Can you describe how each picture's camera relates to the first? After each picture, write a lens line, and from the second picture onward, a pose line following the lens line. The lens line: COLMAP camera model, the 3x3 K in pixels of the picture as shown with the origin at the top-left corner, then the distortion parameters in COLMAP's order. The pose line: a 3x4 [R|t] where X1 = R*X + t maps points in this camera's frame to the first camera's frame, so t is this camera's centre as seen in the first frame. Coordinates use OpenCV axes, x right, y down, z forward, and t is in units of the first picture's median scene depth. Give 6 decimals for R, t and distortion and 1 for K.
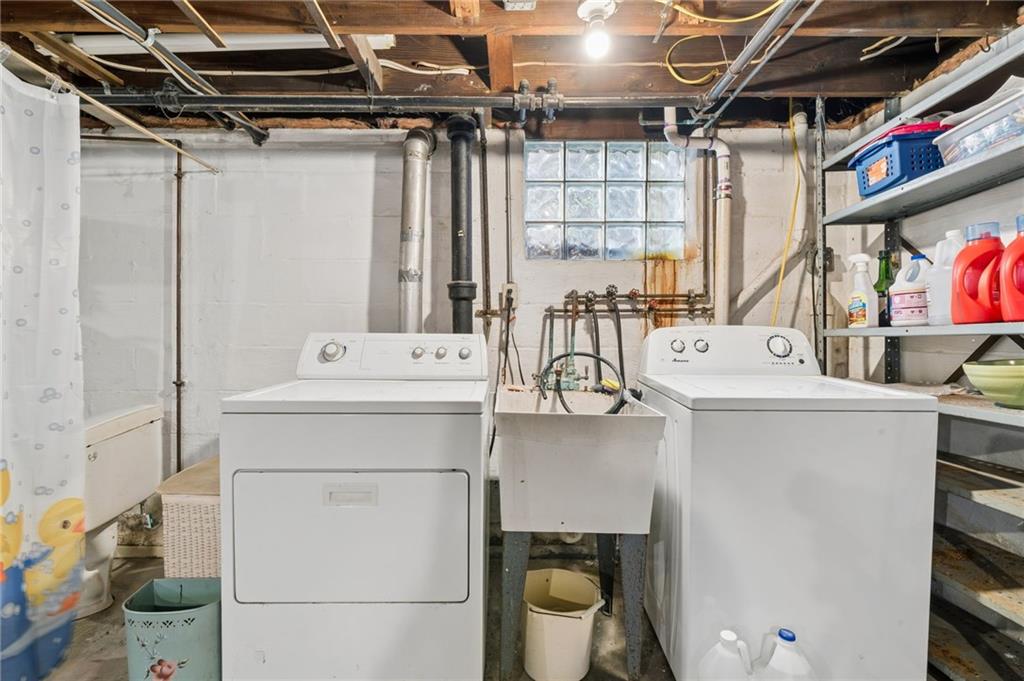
lens RADIAL K [[348.2, 0, 505.1], [0, 348.2, 343.1], [0, 0, 1]] dist [-0.007374, 0.000388]
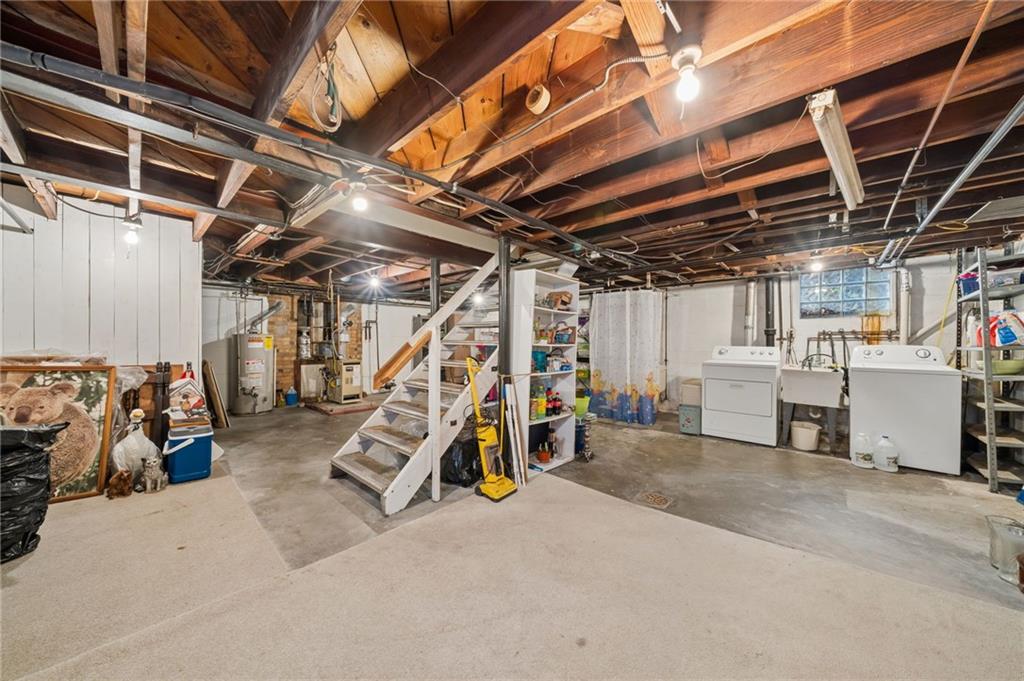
lens RADIAL K [[348.2, 0, 506.9], [0, 348.2, 340.5], [0, 0, 1]] dist [-0.007374, 0.000388]
pose [[0.713188, -0.000238, -0.700973, 0.336715], [-0.000022, 1.000000, -0.000362, -0.075751], [0.700973, 0.000273, 0.713188, -2.594171]]
